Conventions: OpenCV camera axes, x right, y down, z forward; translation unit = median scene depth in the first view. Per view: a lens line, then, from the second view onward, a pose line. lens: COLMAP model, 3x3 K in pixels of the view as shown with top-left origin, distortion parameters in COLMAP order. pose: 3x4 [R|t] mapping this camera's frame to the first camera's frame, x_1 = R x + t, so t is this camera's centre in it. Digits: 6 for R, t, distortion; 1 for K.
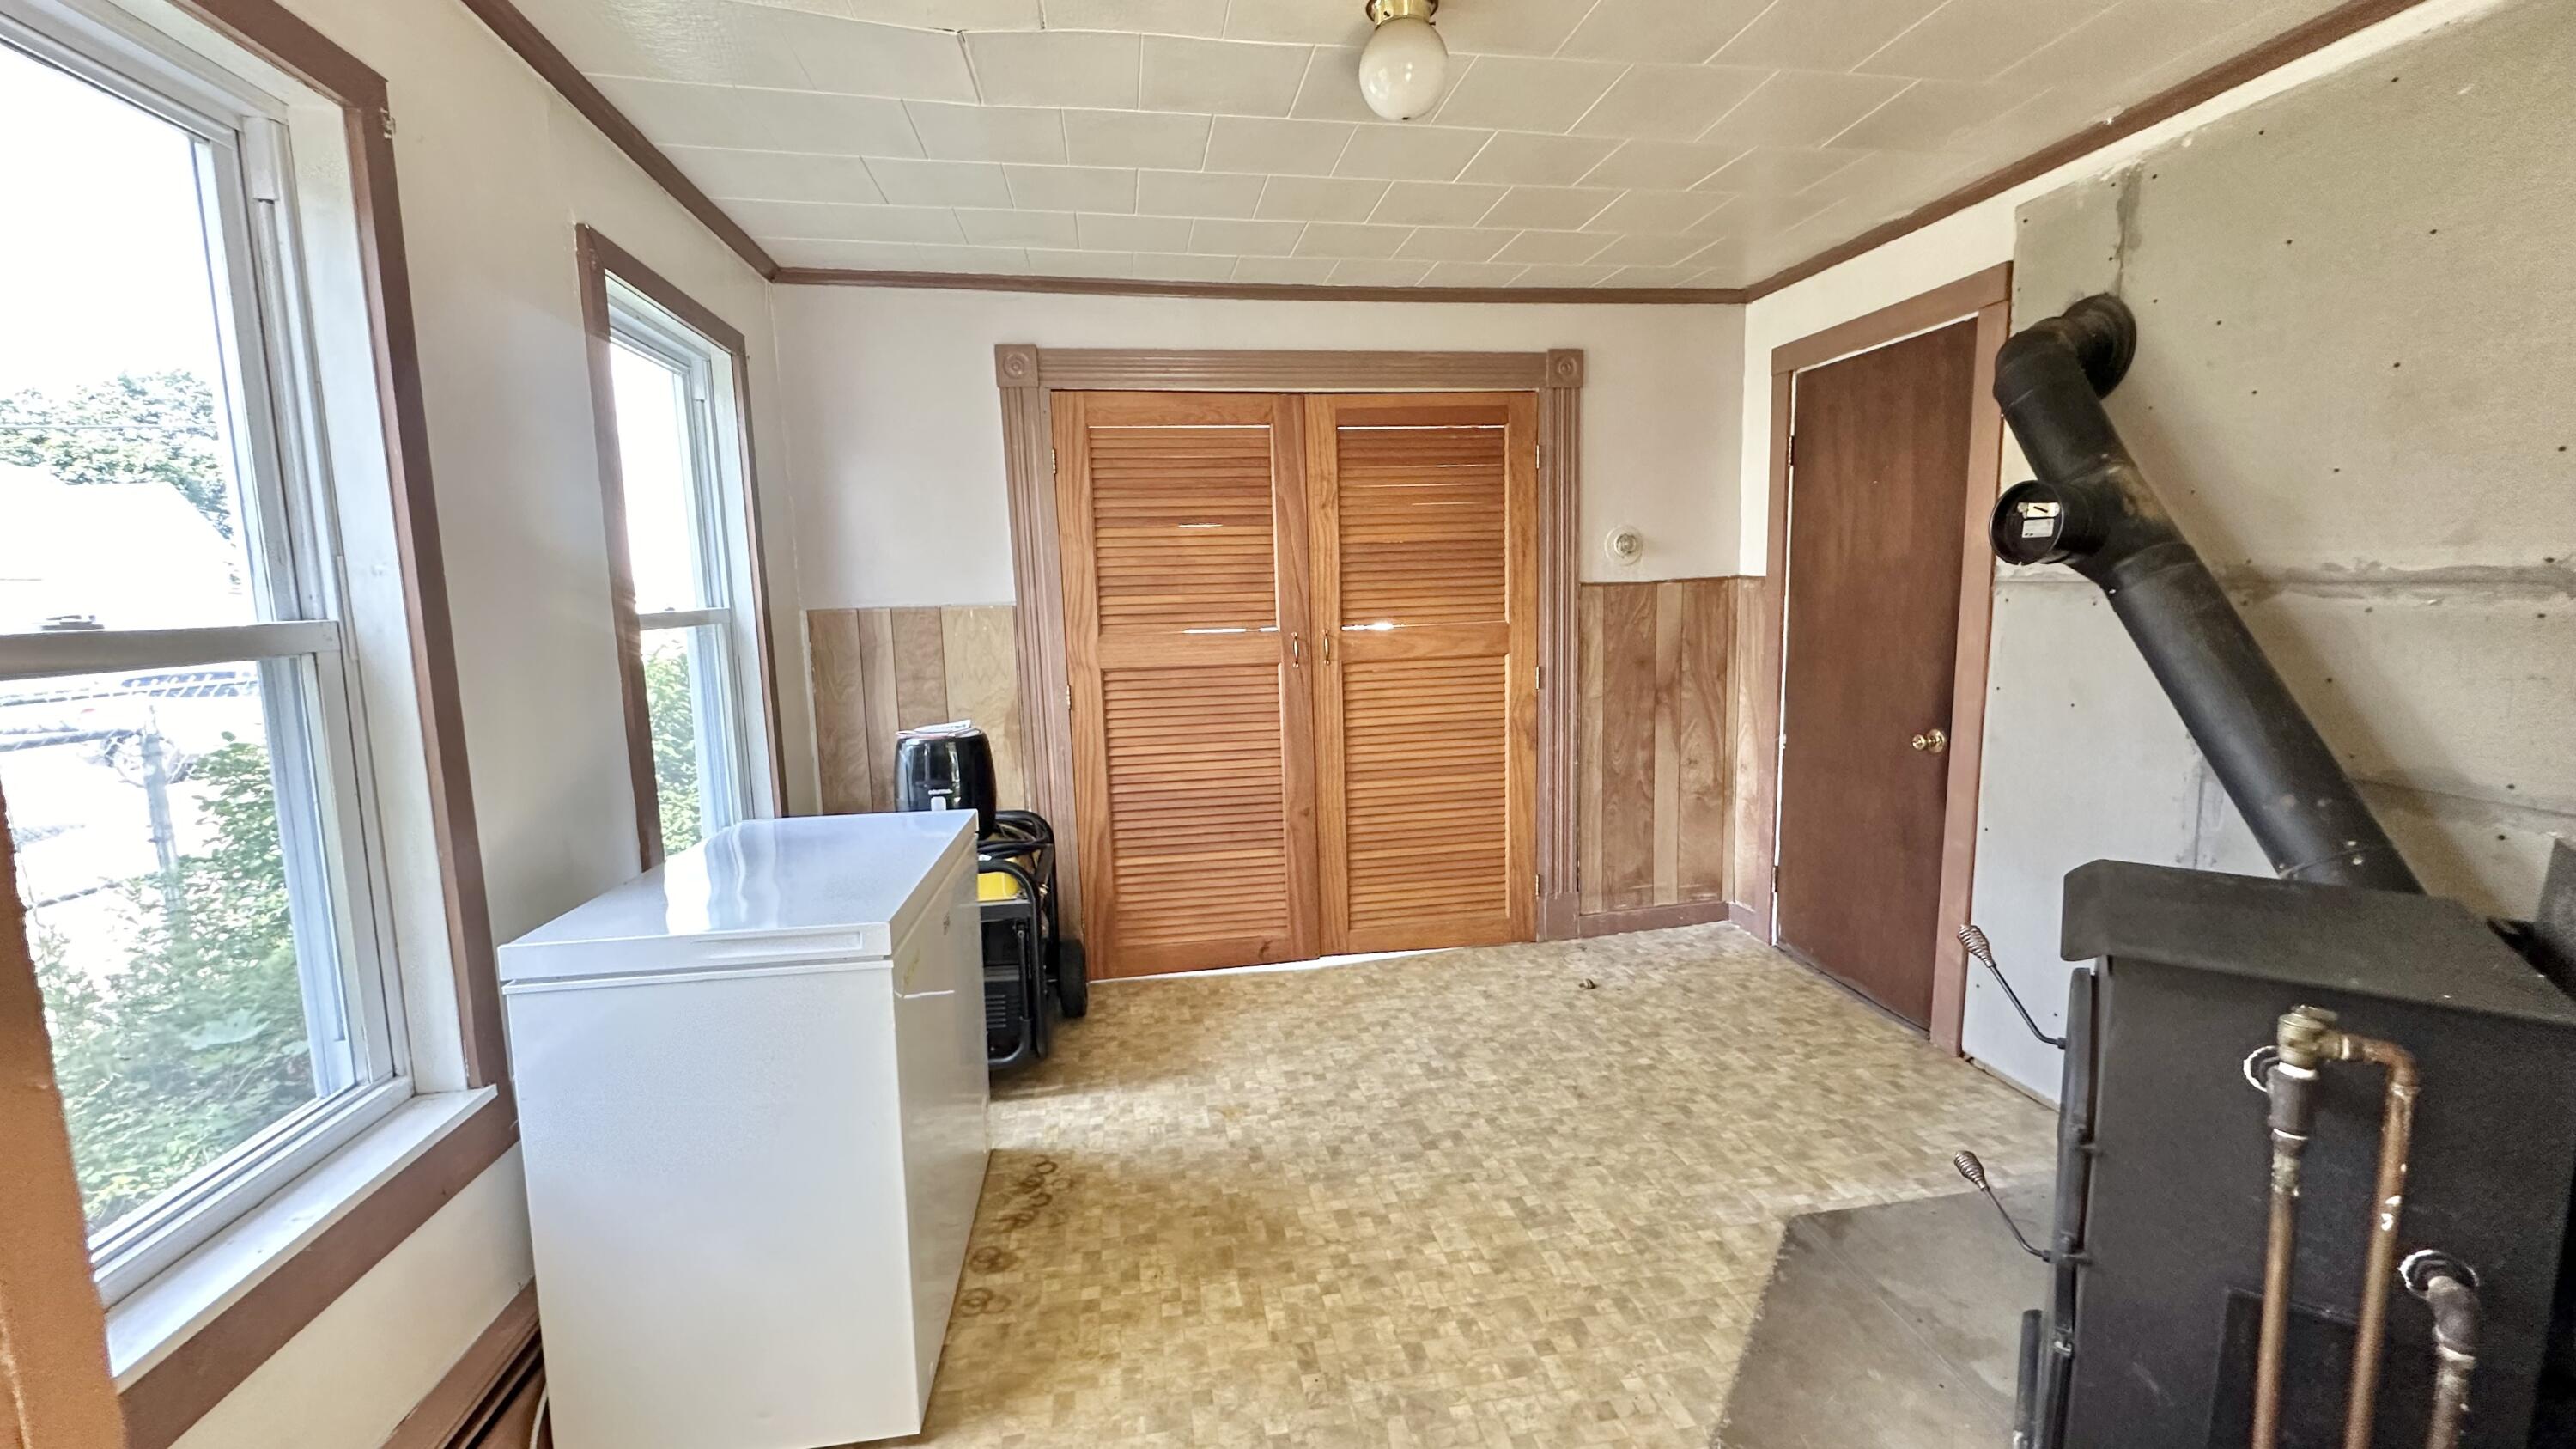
lens RADIAL K [[1035.8, 0, 1293.8], [0, 1035.8, 729.9], [0, 0, 1]] dist [-0.003423, 0.000824]
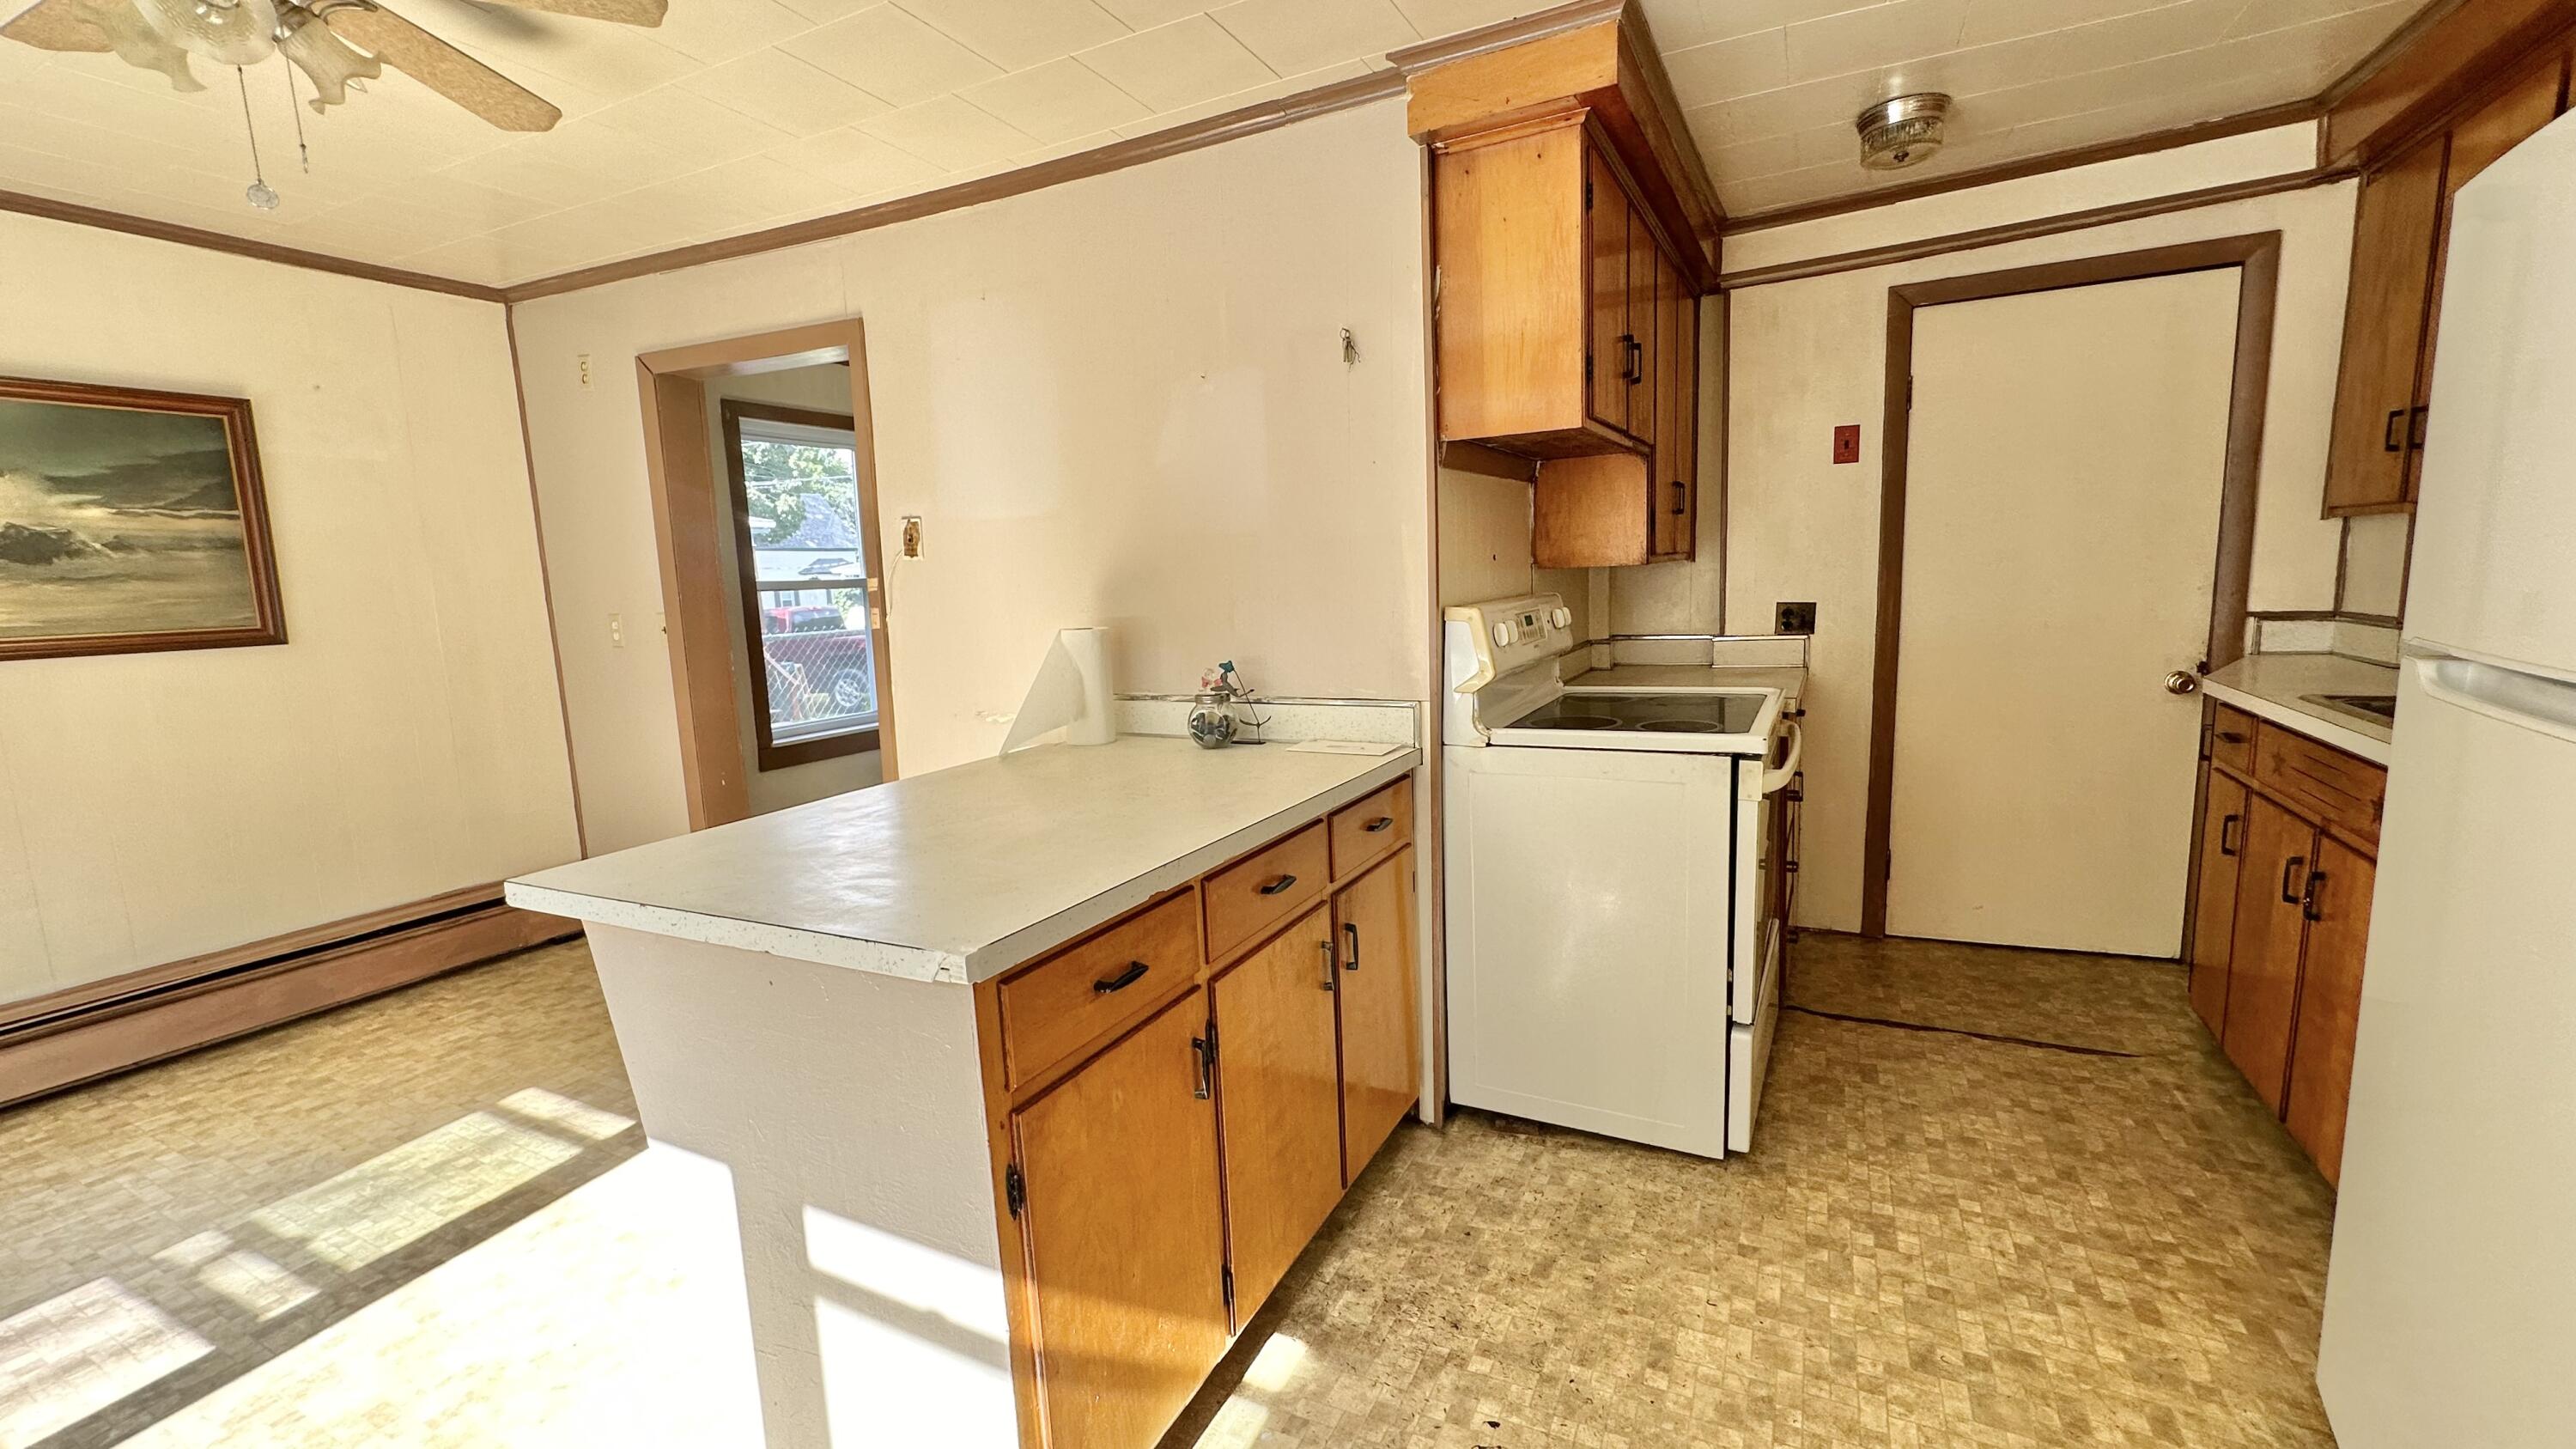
lens RADIAL K [[1035.8, 0, 1294.9], [0, 1035.8, 717.7], [0, 0, 1]] dist [-0.003423, 0.000824]
pose [[-0.805649, -0.027247, 0.591766, 0.117380], [0.128667, 0.967046, 0.219699, -0.213034], [-0.578251, 0.253141, -0.775594, 1.859677]]
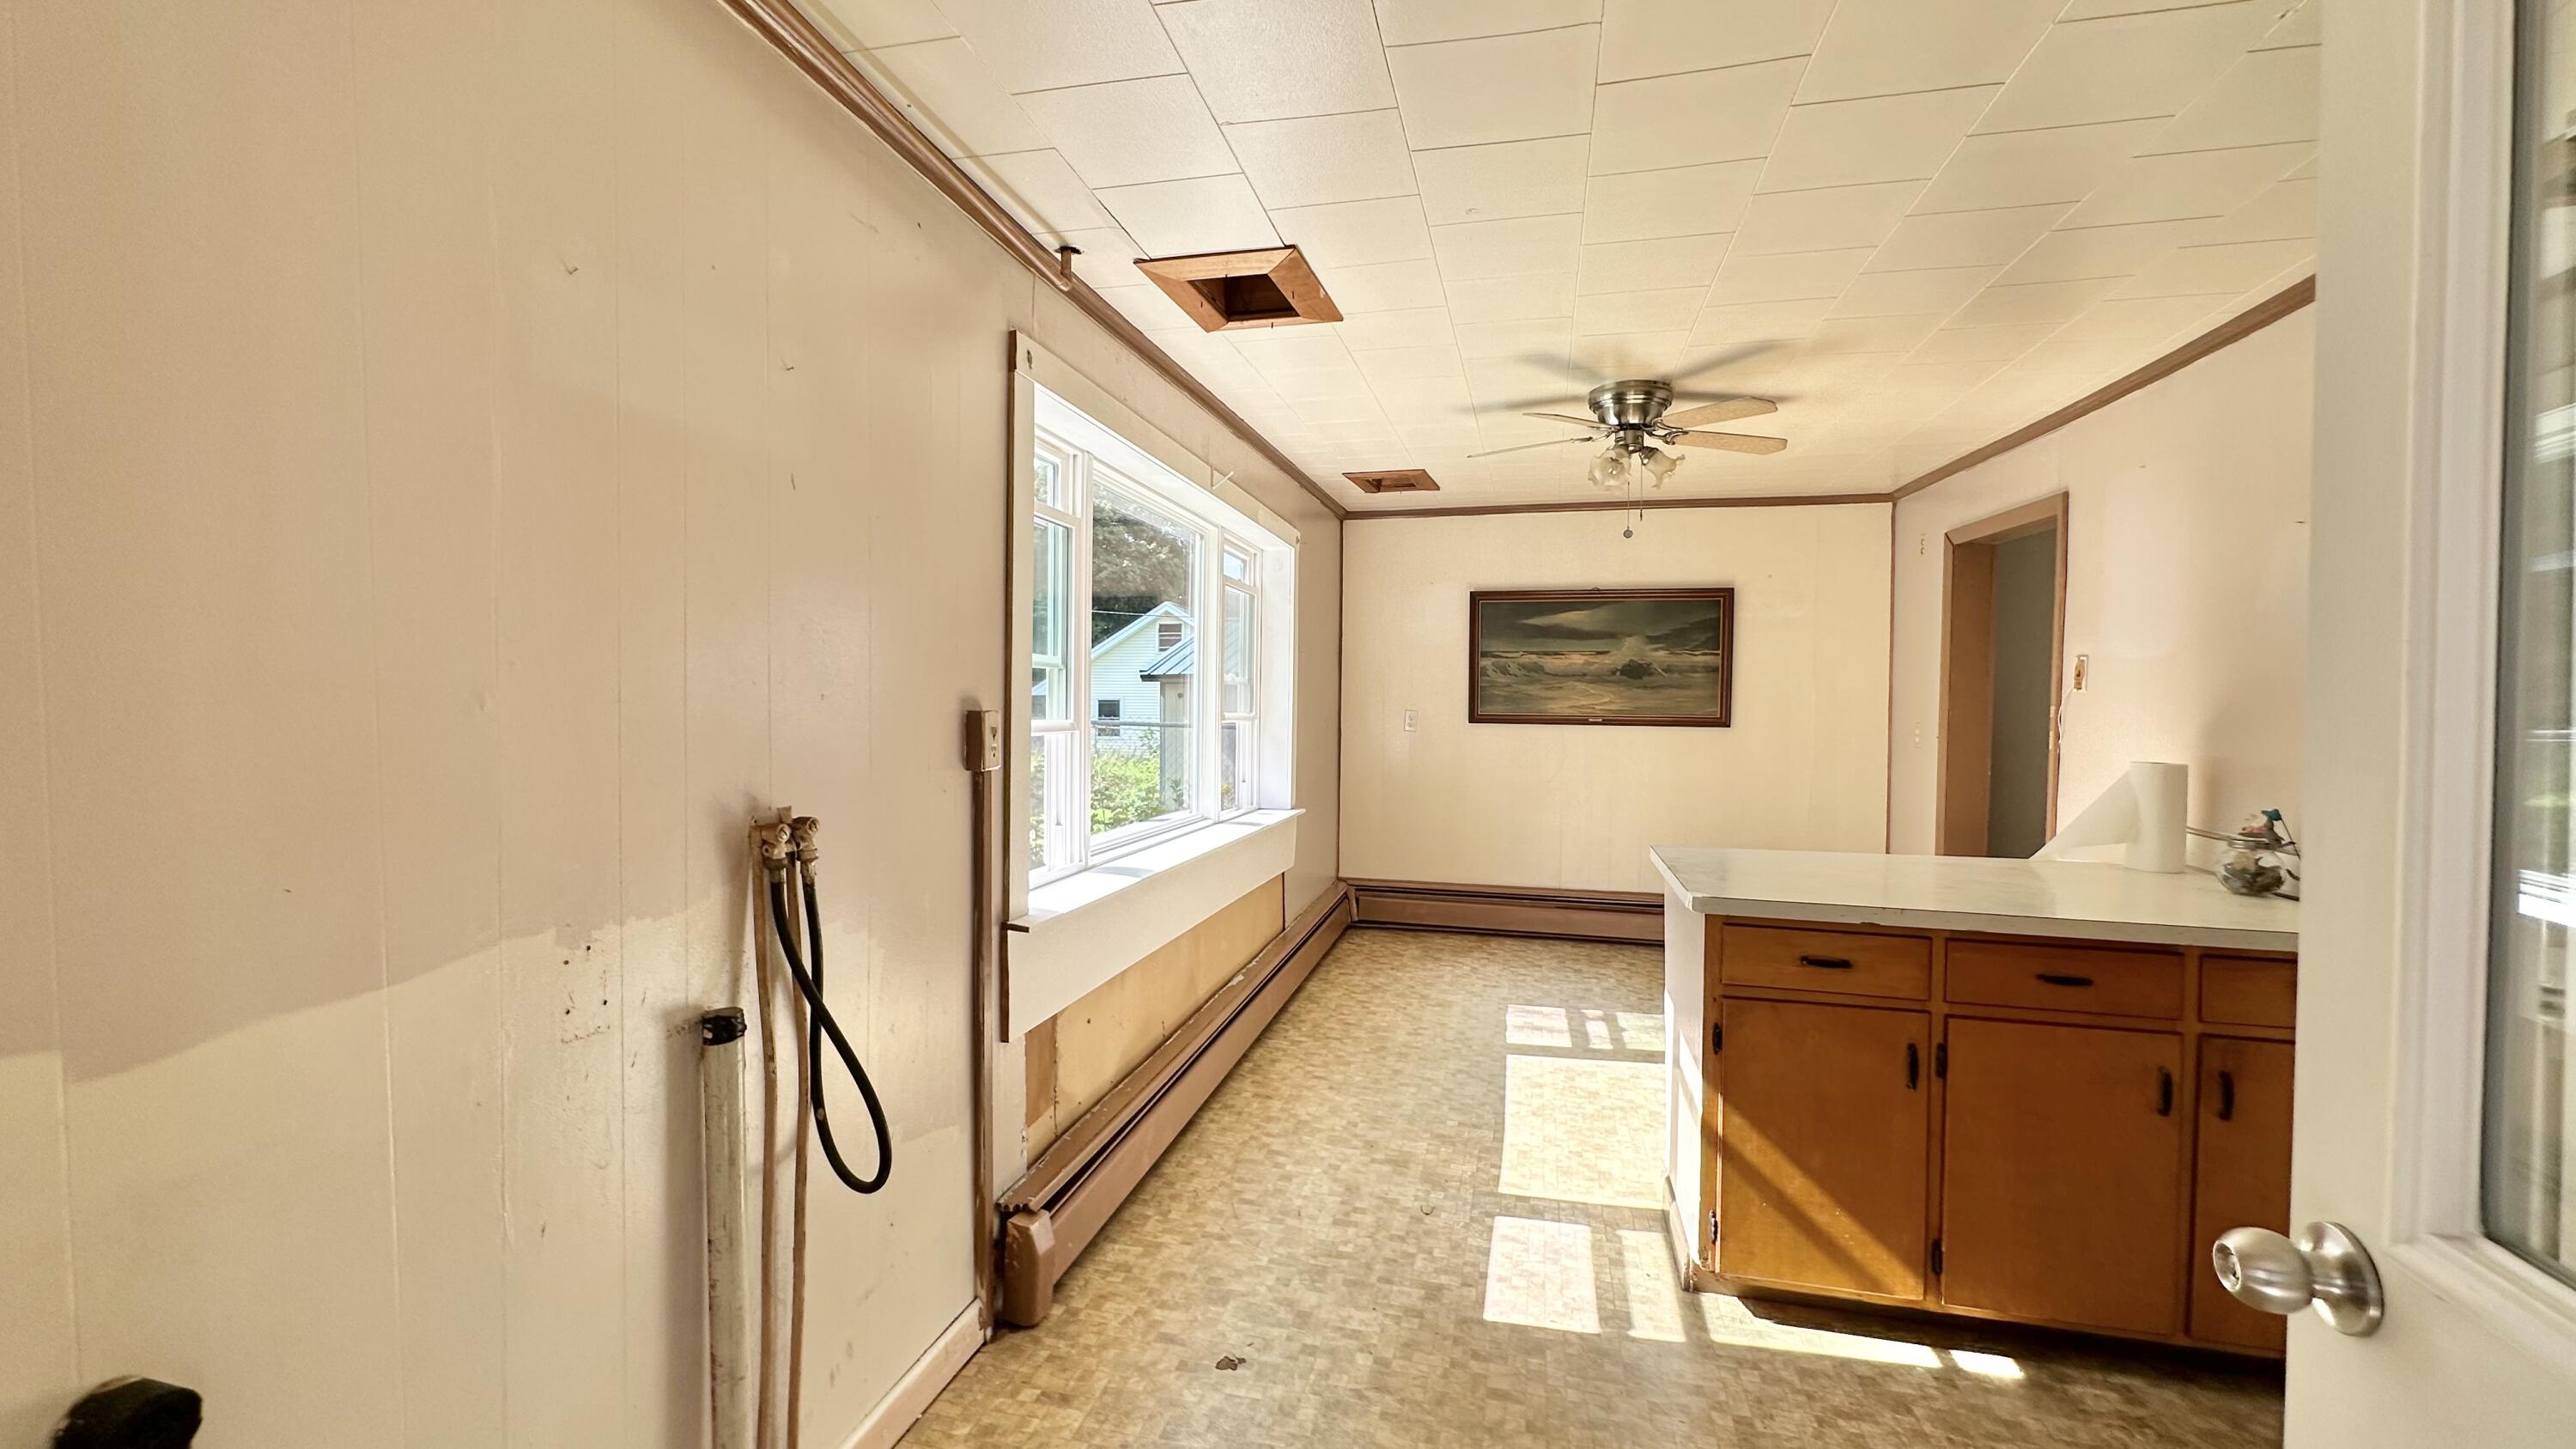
lens RADIAL K [[1035.8, 0, 1287.6], [0, 1035.8, 723.2], [0, 0, 1]] dist [-0.003423, 0.000824]
pose [[0.390938, 0.006999, 0.920390, -0.550854], [0.089494, 0.994944, -0.045579, -0.169784], [-0.916056, 0.100188, 0.388335, 1.543612]]
